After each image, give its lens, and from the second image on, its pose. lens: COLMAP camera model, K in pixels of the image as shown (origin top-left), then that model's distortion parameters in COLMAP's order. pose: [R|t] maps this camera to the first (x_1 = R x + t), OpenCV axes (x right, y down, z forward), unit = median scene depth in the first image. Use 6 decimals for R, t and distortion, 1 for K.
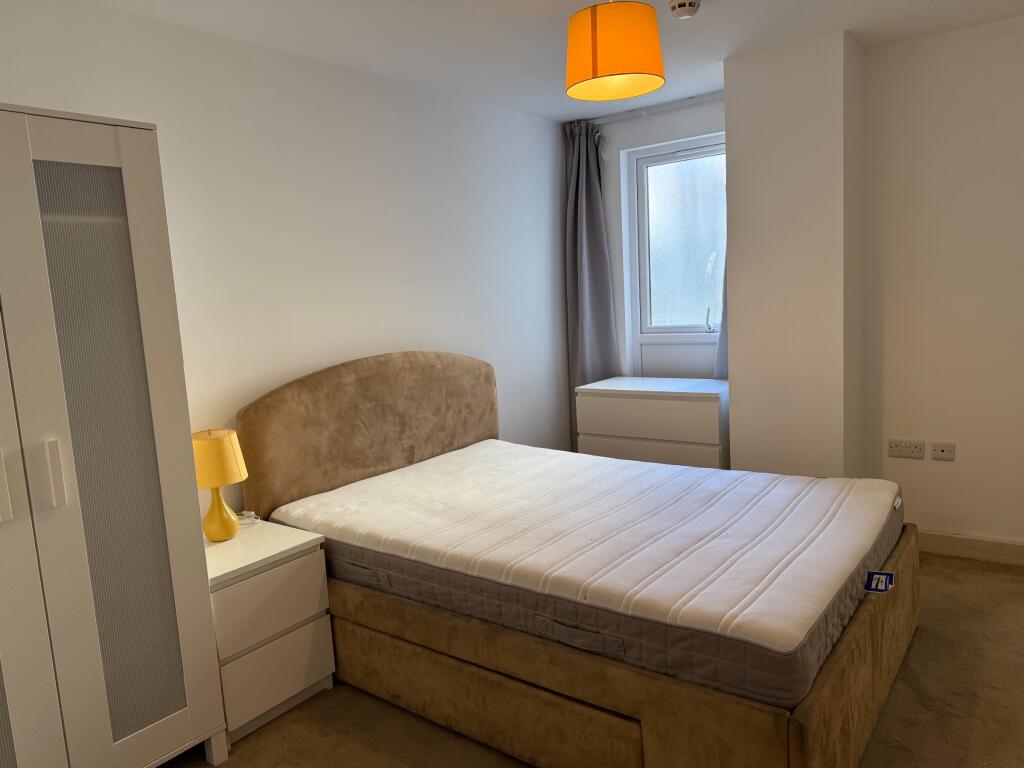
lens RADIAL K [[711.7, 0, 509.0], [0, 711.7, 388.3], [0, 0, 1]] dist [0.110464, -0.139320]
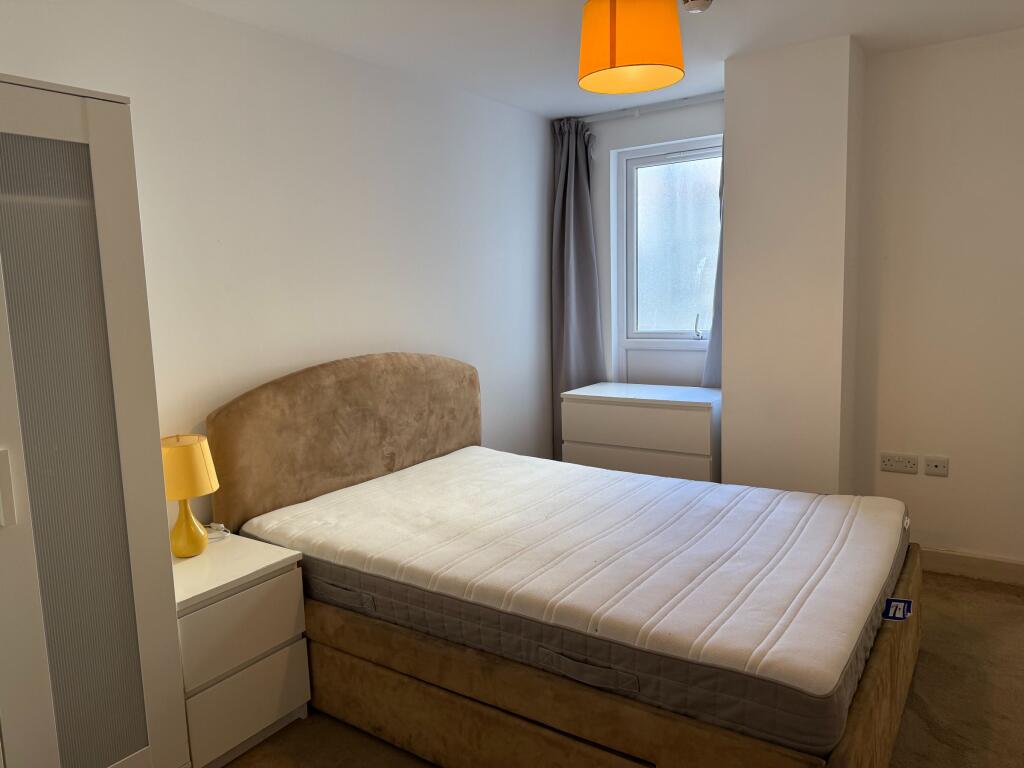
lens RADIAL K [[717.5, 0, 512.0], [0, 717.5, 384.0], [0, 0, 1]] dist [0.077827, -0.093192]
pose [[0.998436, 0.020561, 0.051988, -0.040295], [-0.020261, 0.999775, -0.006284, -0.010076], [-0.052106, 0.005221, 0.998628, 0.059104]]
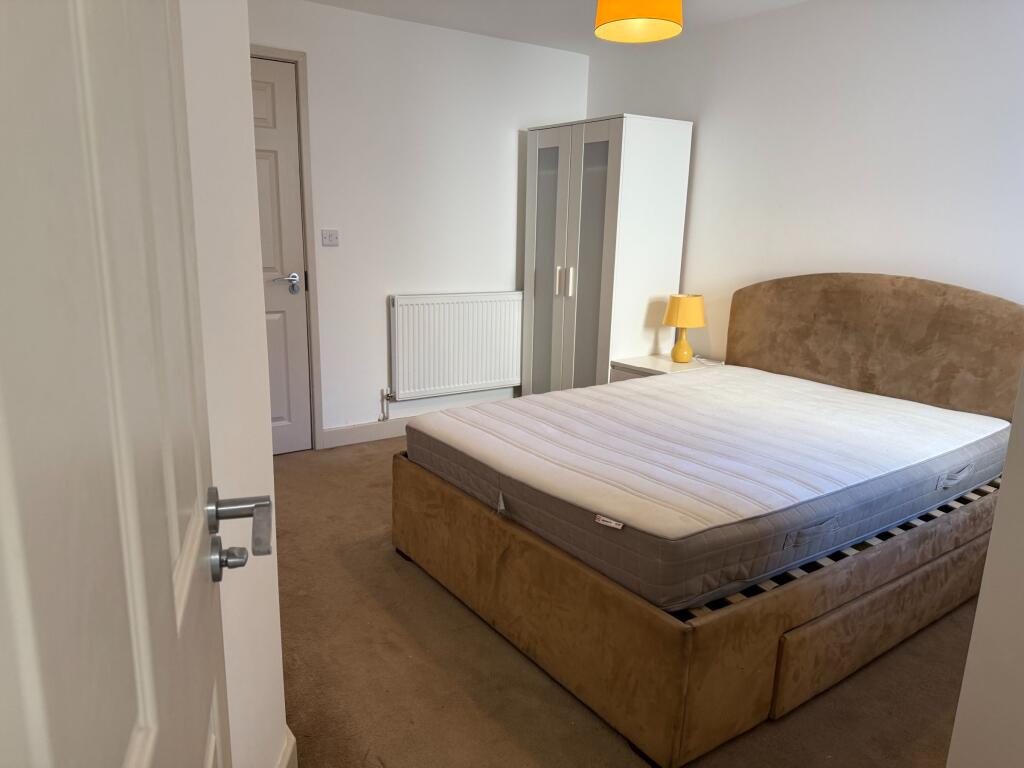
lens RADIAL K [[717.5, 0, 512.0], [0, 717.5, 384.0], [0, 0, 1]] dist [0.077827, -0.093192]
pose [[-0.294170, 0.262312, -0.919052, 1.196204], [-0.133164, 0.940972, 0.311191, -0.193531], [0.946431, 0.213928, -0.241875, 1.038339]]
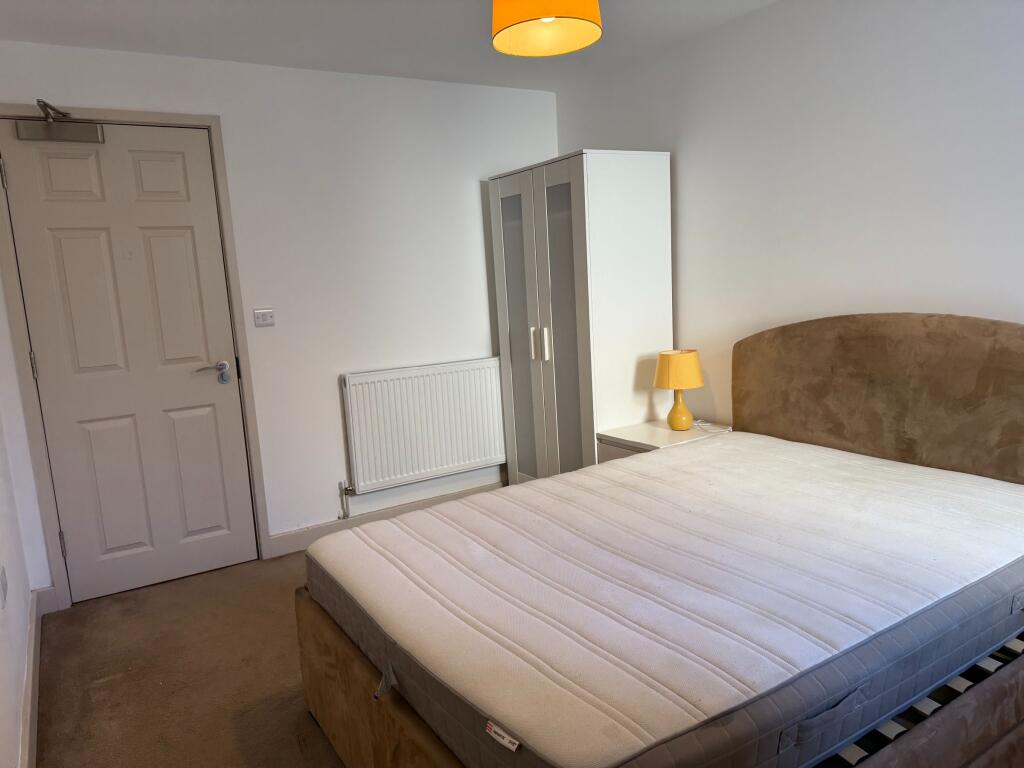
lens RADIAL K [[719.9, 0, 509.6], [0, 719.9, 380.2], [0, 0, 1]] dist [0.062245, -0.044527]
pose [[-0.341348, 0.217764, -0.914363, 0.926036], [-0.047251, 0.967587, 0.248079, -0.200487], [0.938749, 0.127886, -0.319994, 1.116177]]
